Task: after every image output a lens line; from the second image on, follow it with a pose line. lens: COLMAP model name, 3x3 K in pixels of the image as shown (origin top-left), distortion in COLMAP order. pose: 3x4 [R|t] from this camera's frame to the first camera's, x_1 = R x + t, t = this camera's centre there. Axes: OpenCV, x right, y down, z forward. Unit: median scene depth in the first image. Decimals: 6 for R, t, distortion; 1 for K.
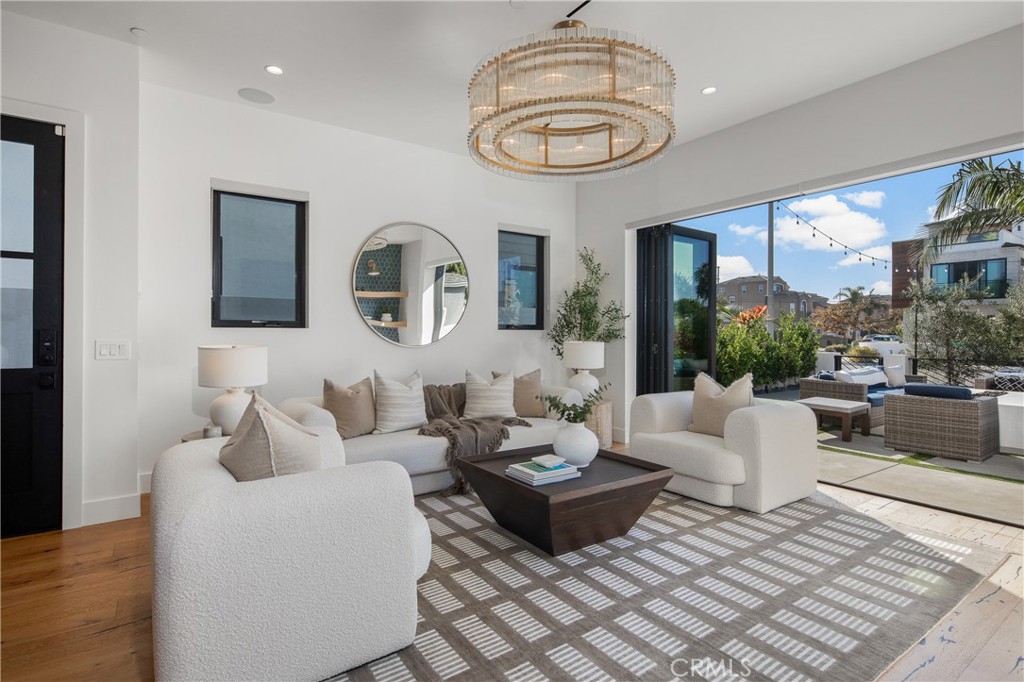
lens RADIAL K [[506.9, 0, 512.5], [0, 506.9, 328.8], [0, 0, 1]] dist [0.000090, -0.000081]
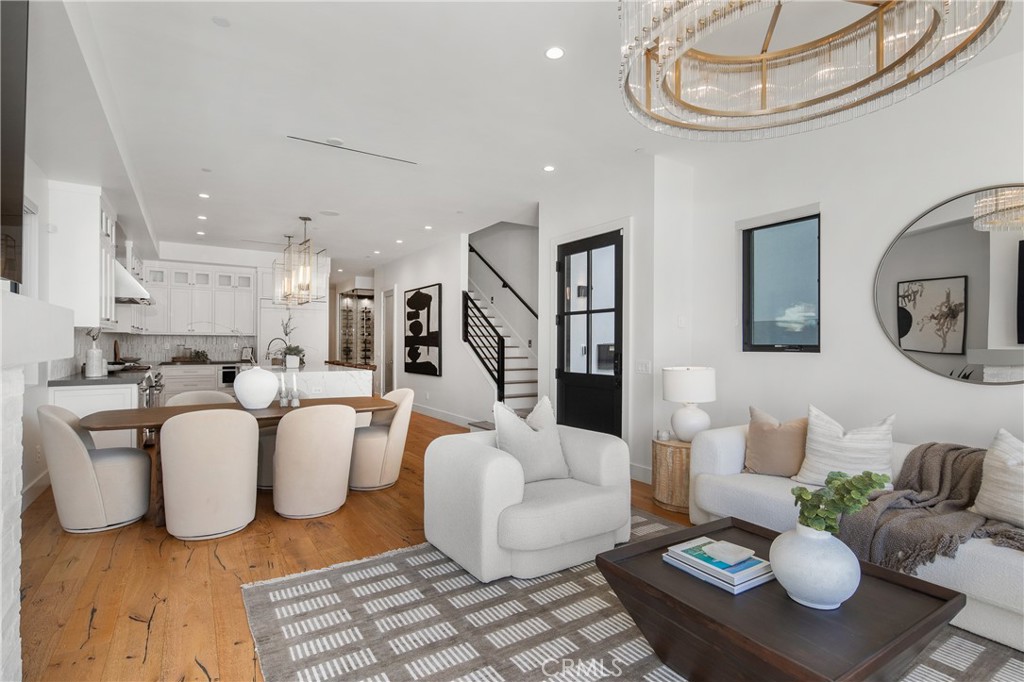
lens RADIAL K [[505.2, 0, 512.0], [0, 505.2, 341.0], [0, 0, 1]] dist [0.000483, -0.000060]
pose [[-0.053836, -0.011734, -0.998481, 0.737830], [-0.000099, 0.999931, -0.011746, -0.017586], [0.998550, -0.000533, -0.053834, 0.709713]]
